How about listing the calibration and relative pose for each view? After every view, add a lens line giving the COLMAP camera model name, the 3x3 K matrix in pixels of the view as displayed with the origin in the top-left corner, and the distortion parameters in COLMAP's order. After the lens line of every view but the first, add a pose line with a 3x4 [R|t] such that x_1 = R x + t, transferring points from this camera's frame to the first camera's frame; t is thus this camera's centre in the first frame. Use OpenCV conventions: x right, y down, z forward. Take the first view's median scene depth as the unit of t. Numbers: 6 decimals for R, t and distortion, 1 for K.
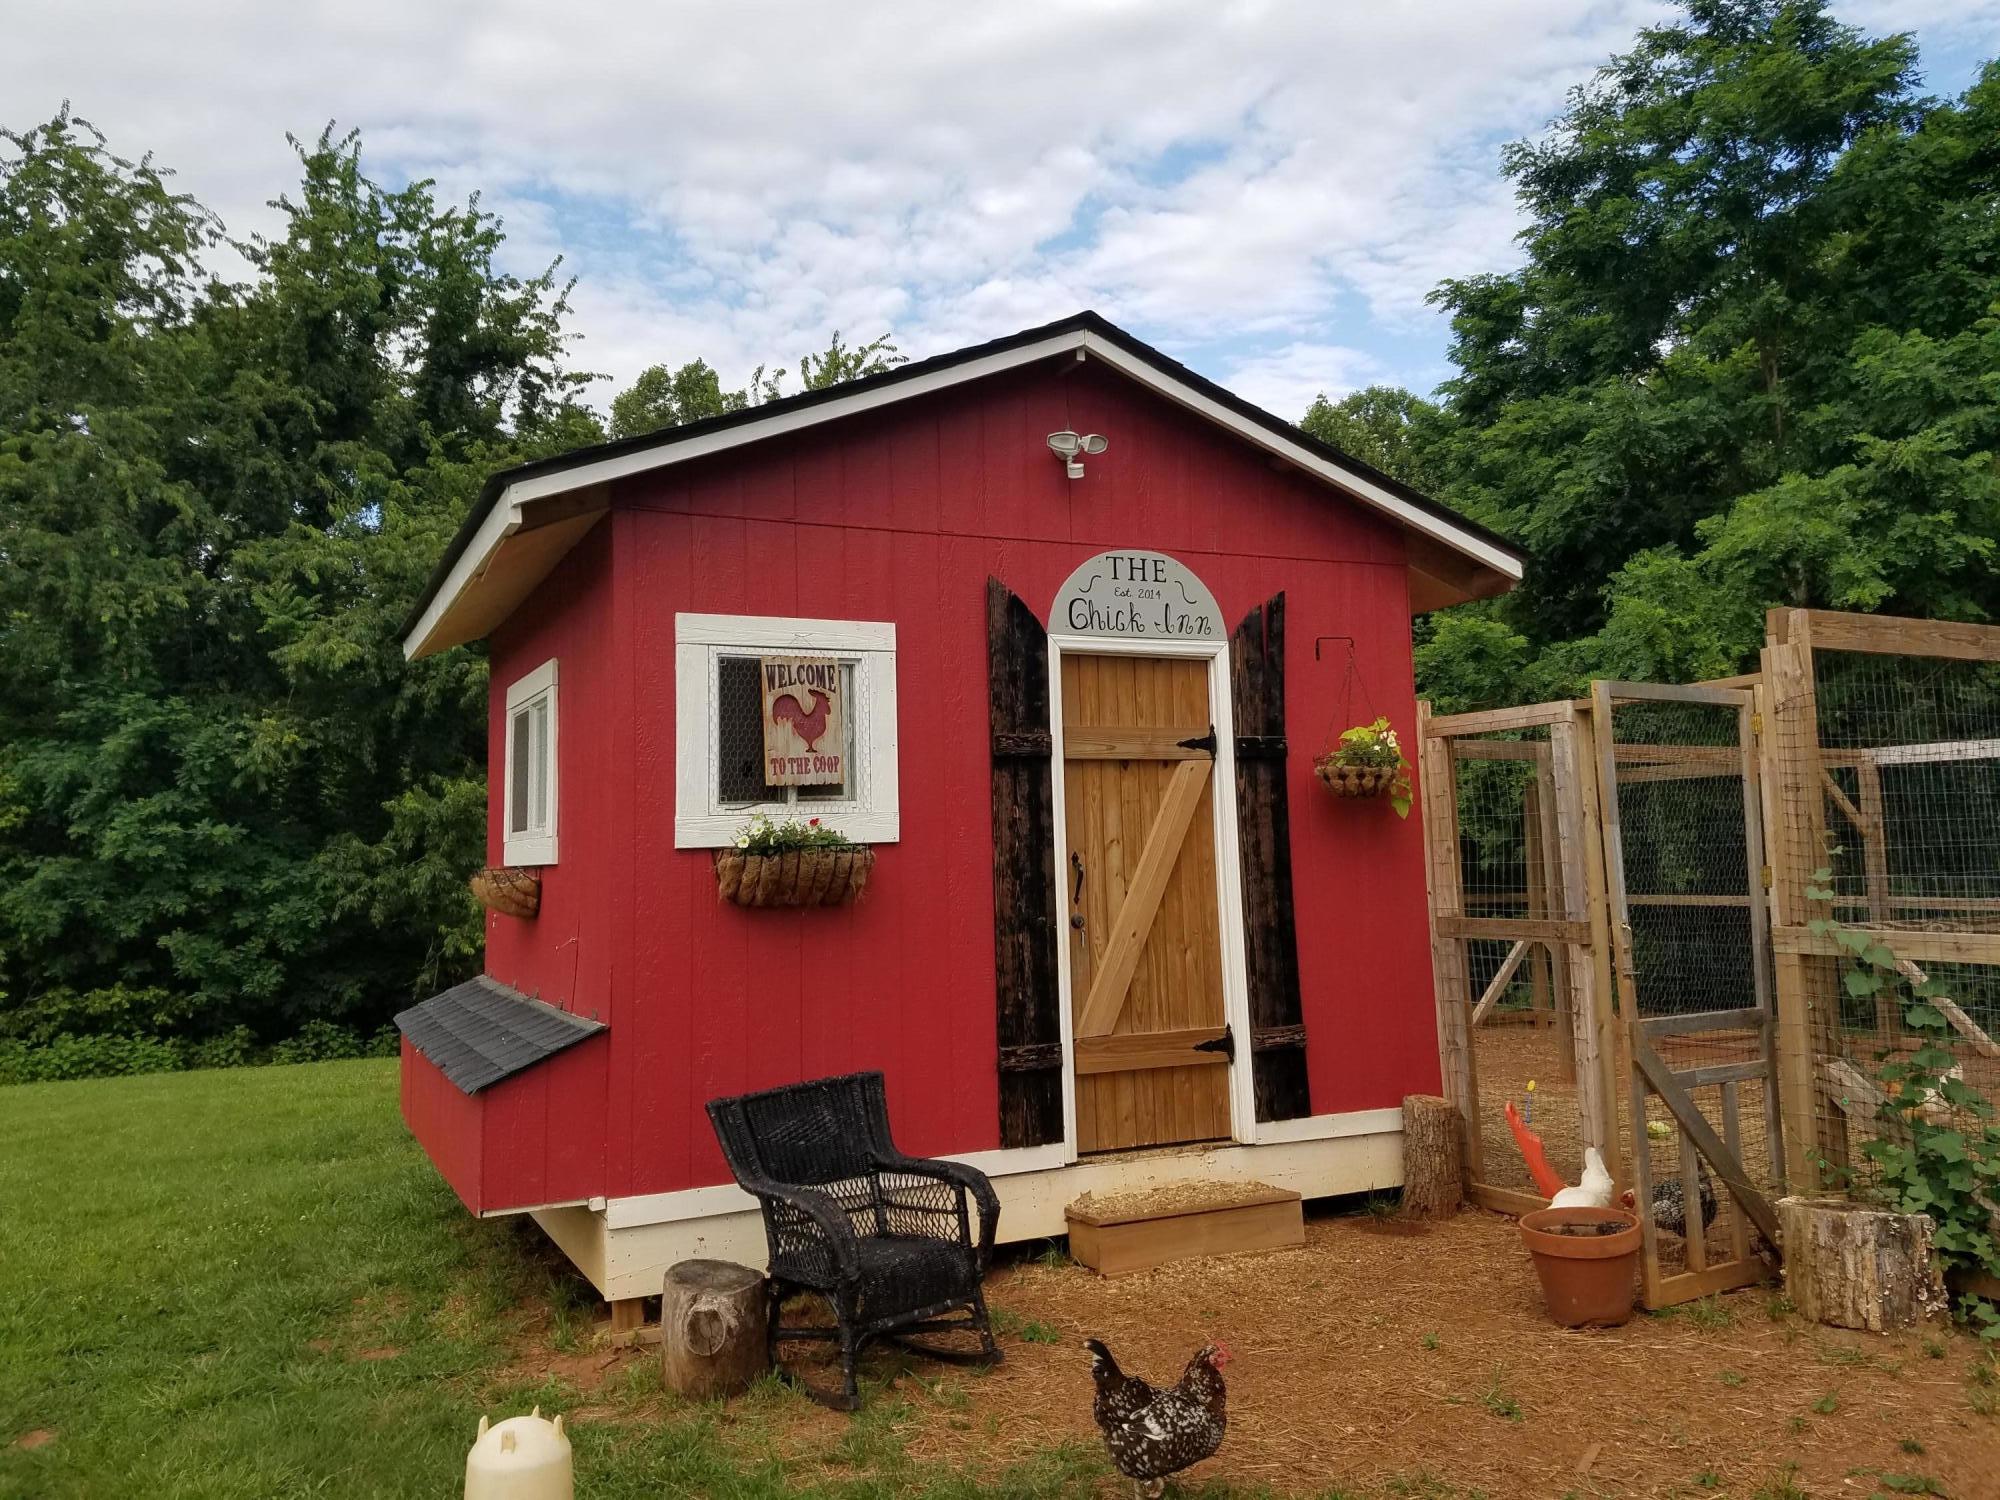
lens RADIAL K [[1528.2, 0, 985.8], [0, 1528.2, 707.5], [0, 0, 1]] dist [0.167470, -0.282203]
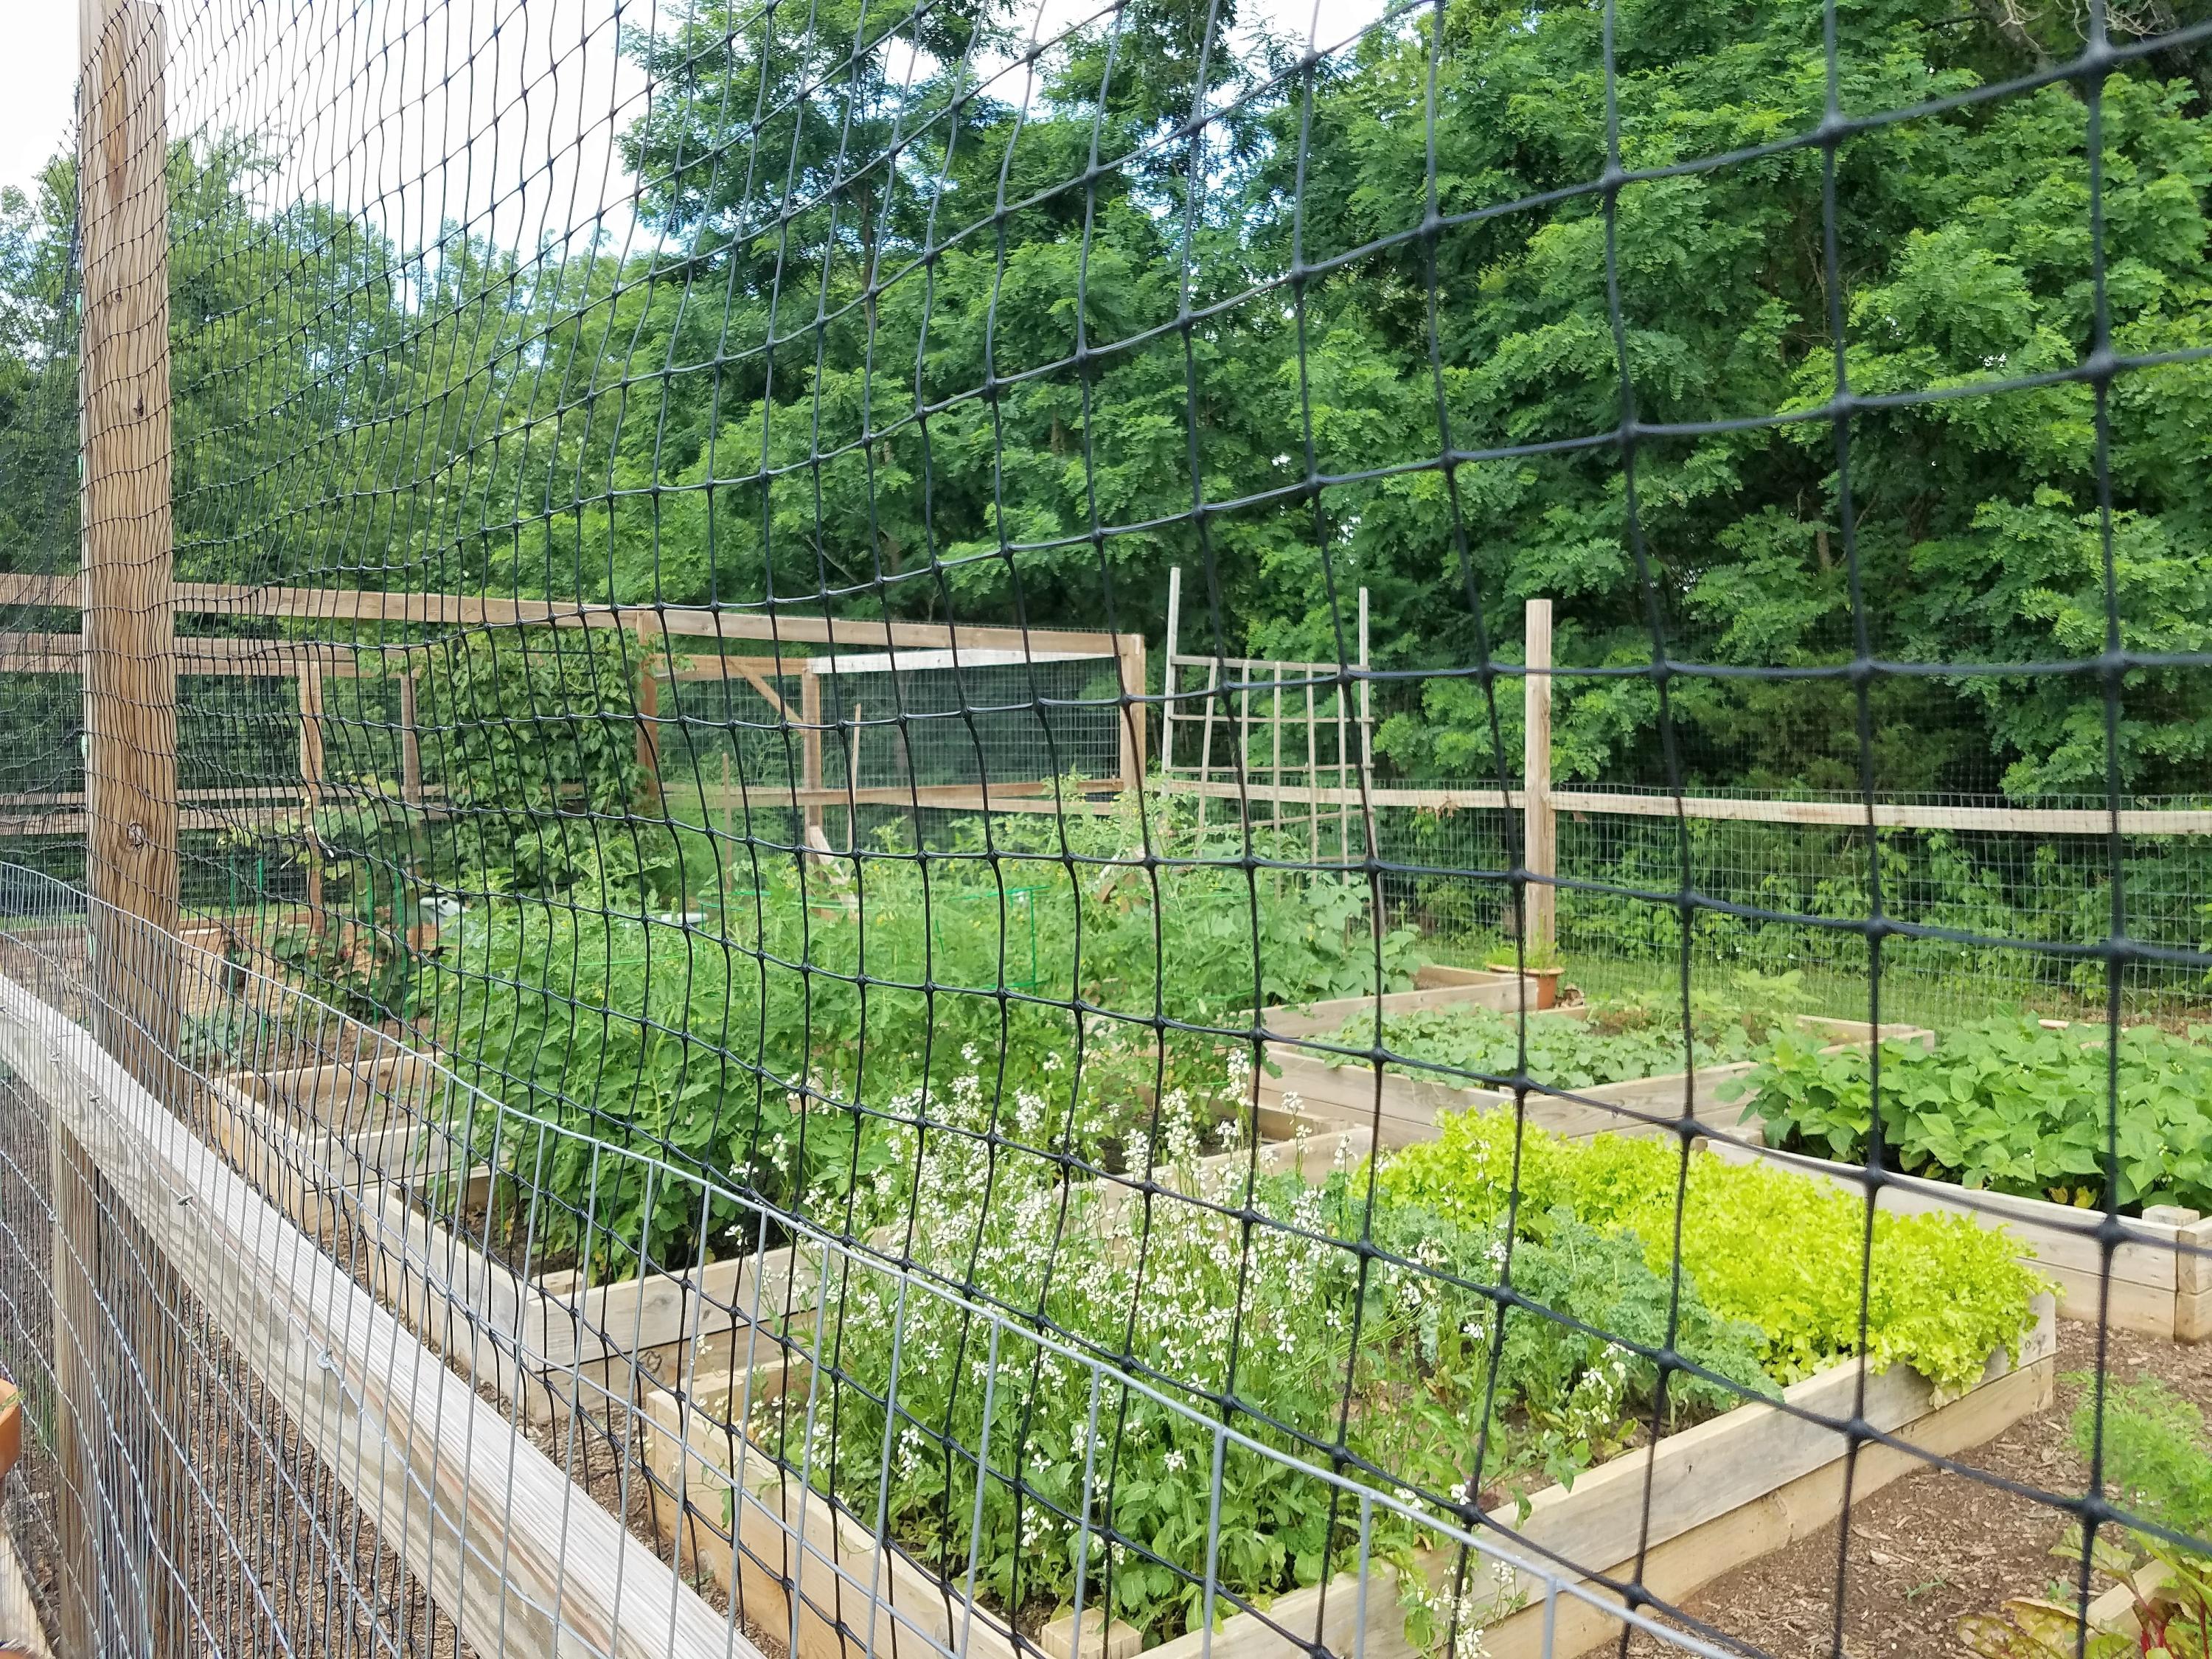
lens RADIAL K [[1682.2, 0, 1106.0], [0, 1682.2, 829.5], [0, 0, 1]] dist [0.108301, -0.163195]
pose [[0.974949, 0.003518, 0.222402, 0.522848], [-0.037499, 0.988163, 0.148754, -0.042081], [-0.219246, -0.153367, 0.963540, -0.238225]]
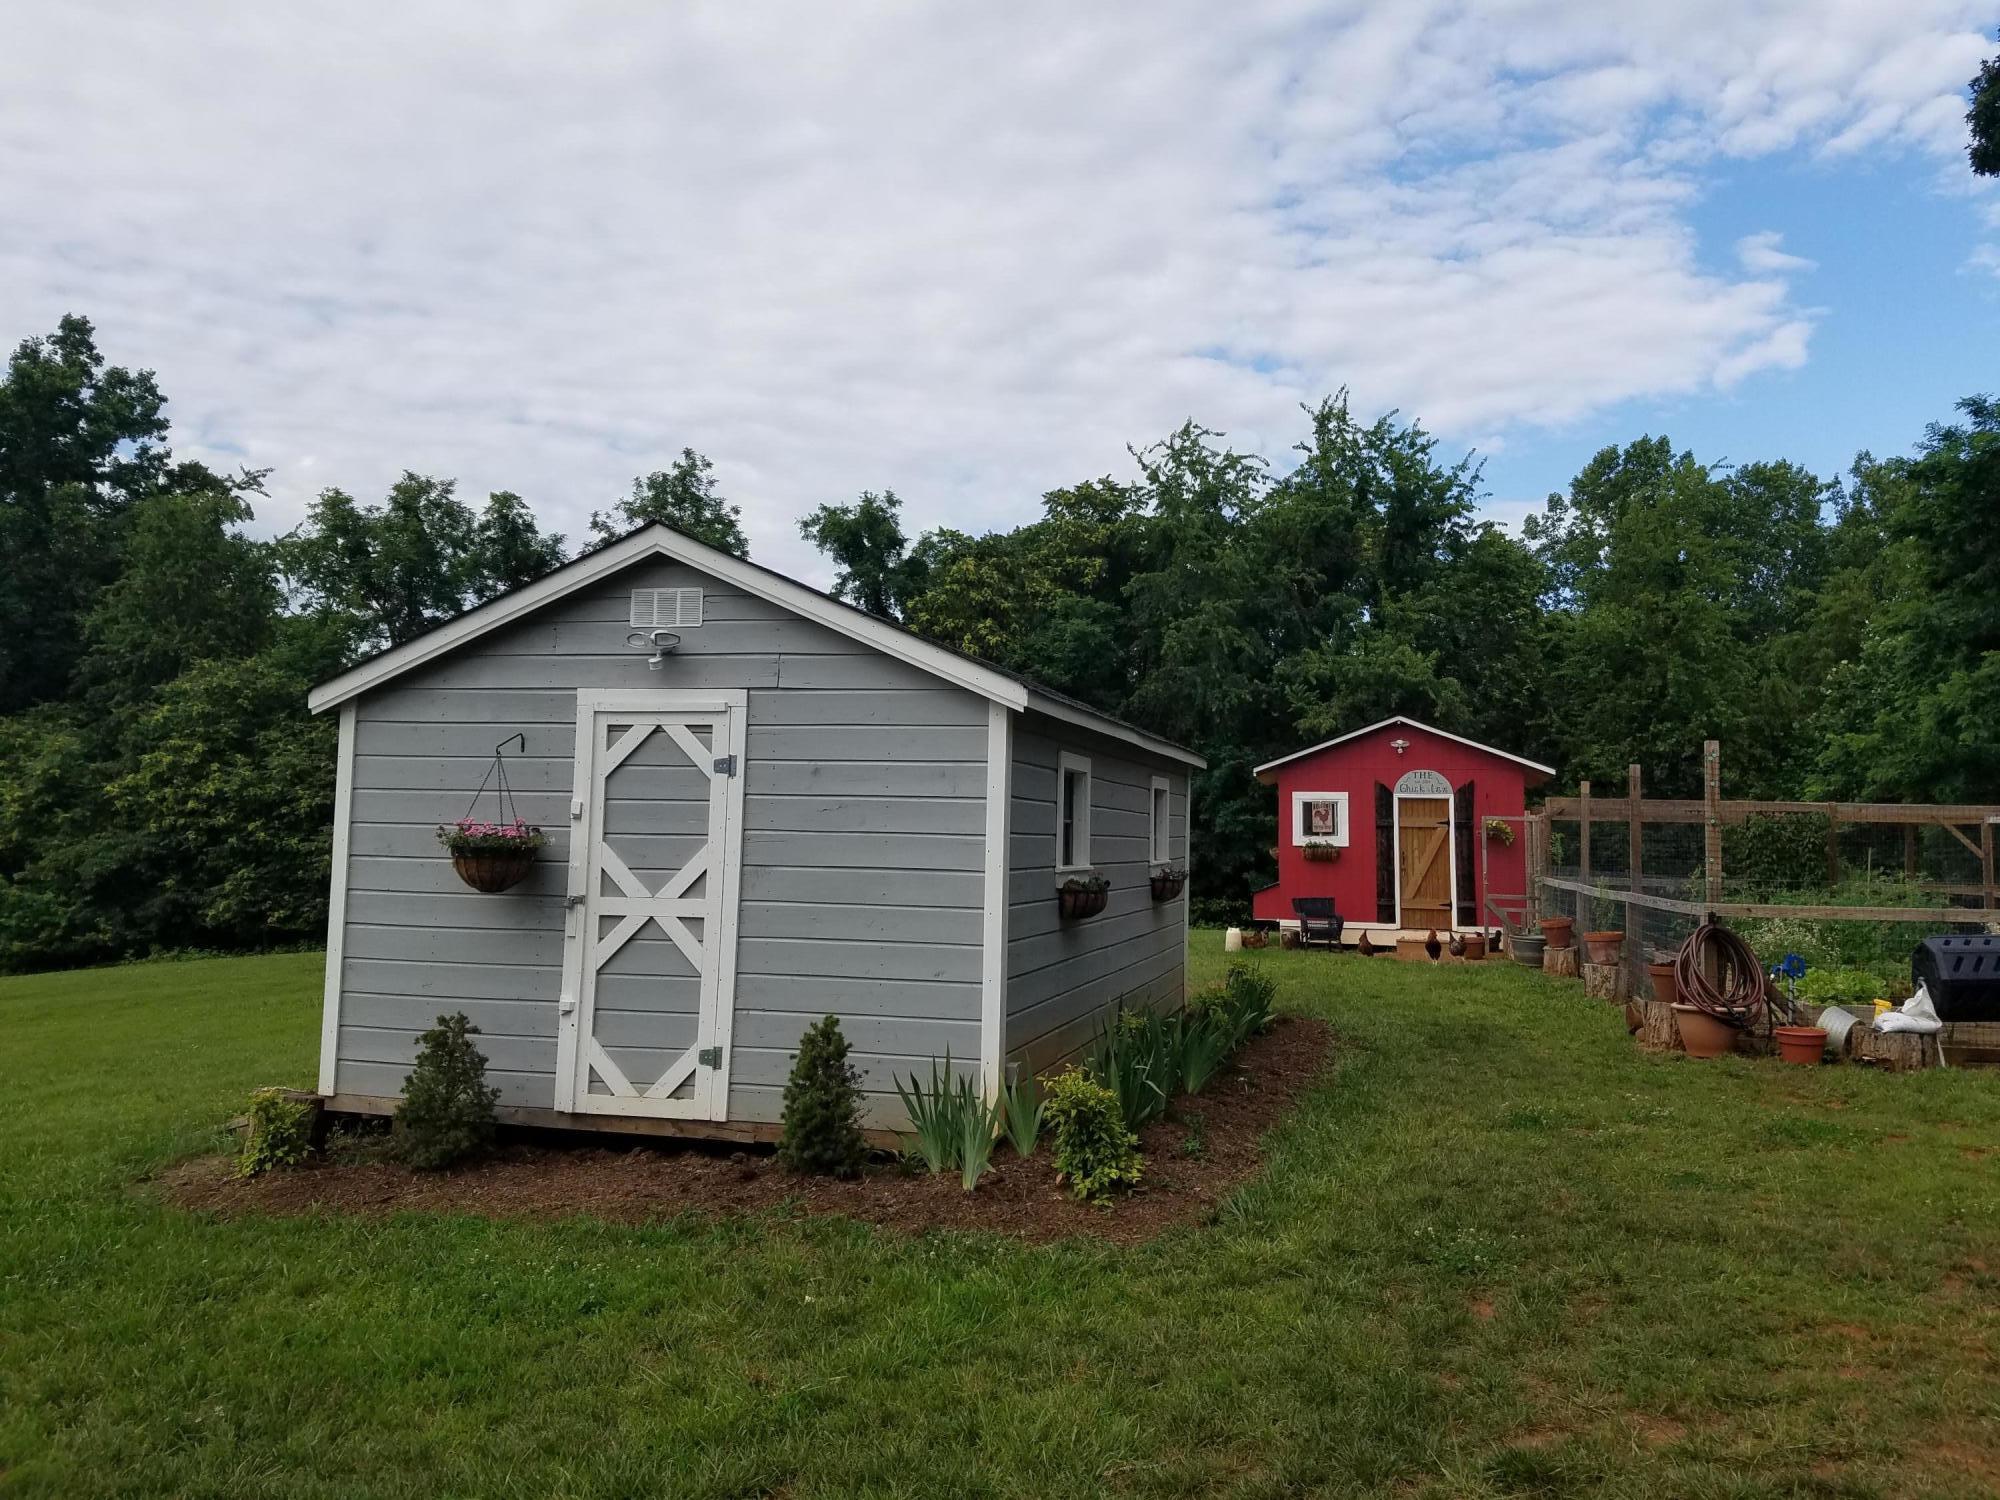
lens RADIAL K [[1542.0, 0, 997.0], [0, 1542.0, 731.0], [0, 0, 1]] dist [0.000576, -0.005586]
pose [[0.781265, -0.001544, -0.624197, 0.828345], [0.021144, 0.999489, 0.023992, -0.157634], [0.623841, -0.031942, 0.780898, -1.301402]]
